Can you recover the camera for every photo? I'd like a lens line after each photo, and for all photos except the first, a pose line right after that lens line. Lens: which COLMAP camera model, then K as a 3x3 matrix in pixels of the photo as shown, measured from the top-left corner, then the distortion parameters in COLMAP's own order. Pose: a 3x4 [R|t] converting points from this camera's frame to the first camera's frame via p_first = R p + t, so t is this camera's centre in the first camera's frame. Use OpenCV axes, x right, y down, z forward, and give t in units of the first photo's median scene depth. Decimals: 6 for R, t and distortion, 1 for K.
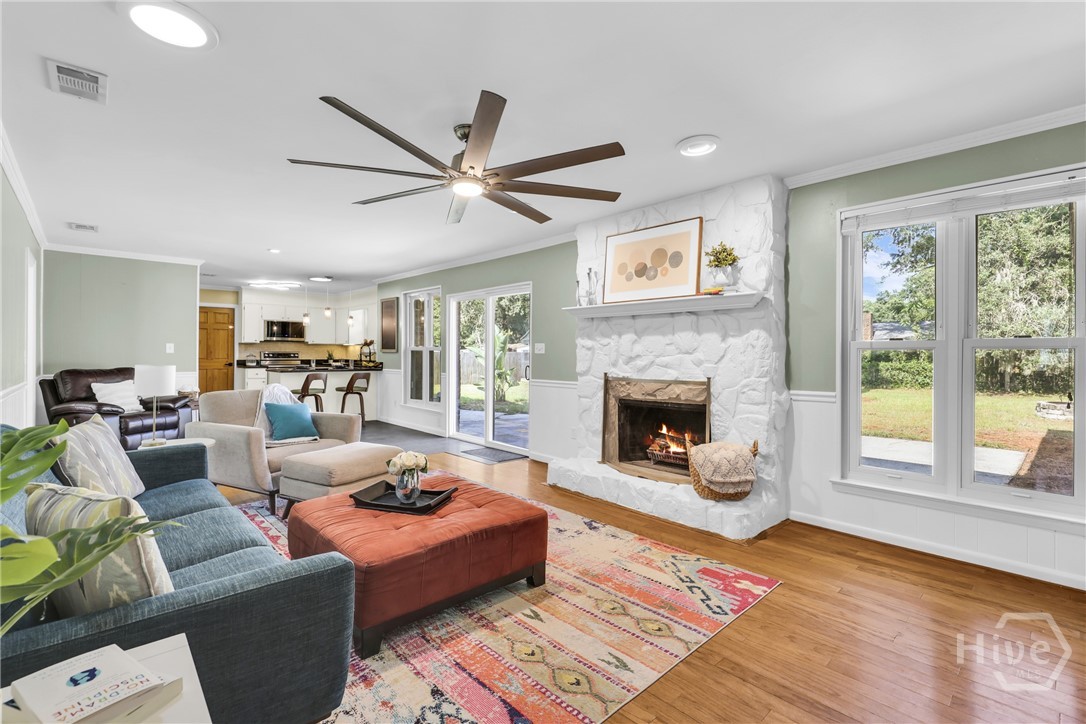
lens RADIAL K [[493.5, 0, 544.2], [0, 493.5, 352.0], [0, 0, 1]] dist [-0.000285, 0.000101]
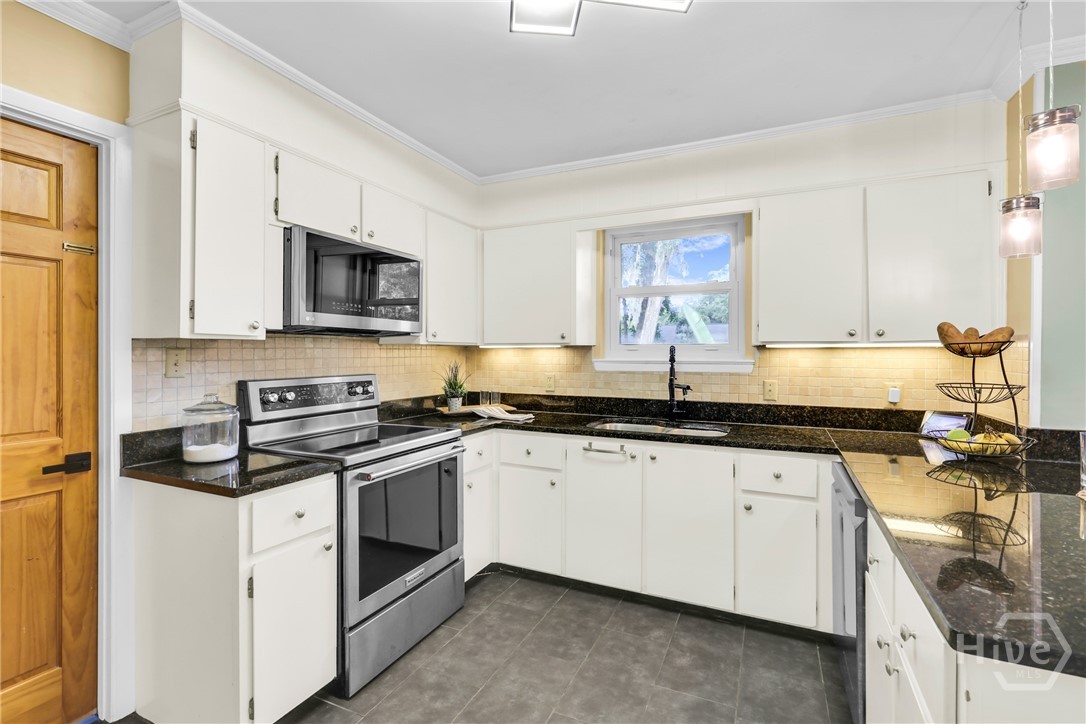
lens RADIAL K [[493.5, 0, 544.2], [0, 493.5, 352.0], [0, 0, 1]] dist [-0.000285, 0.000101]
pose [[0.928983, -0.007952, 0.370036, -1.433528], [0.006734, 0.999967, 0.004582, -0.035170], [-0.370060, -0.001765, 0.929006, 2.039651]]
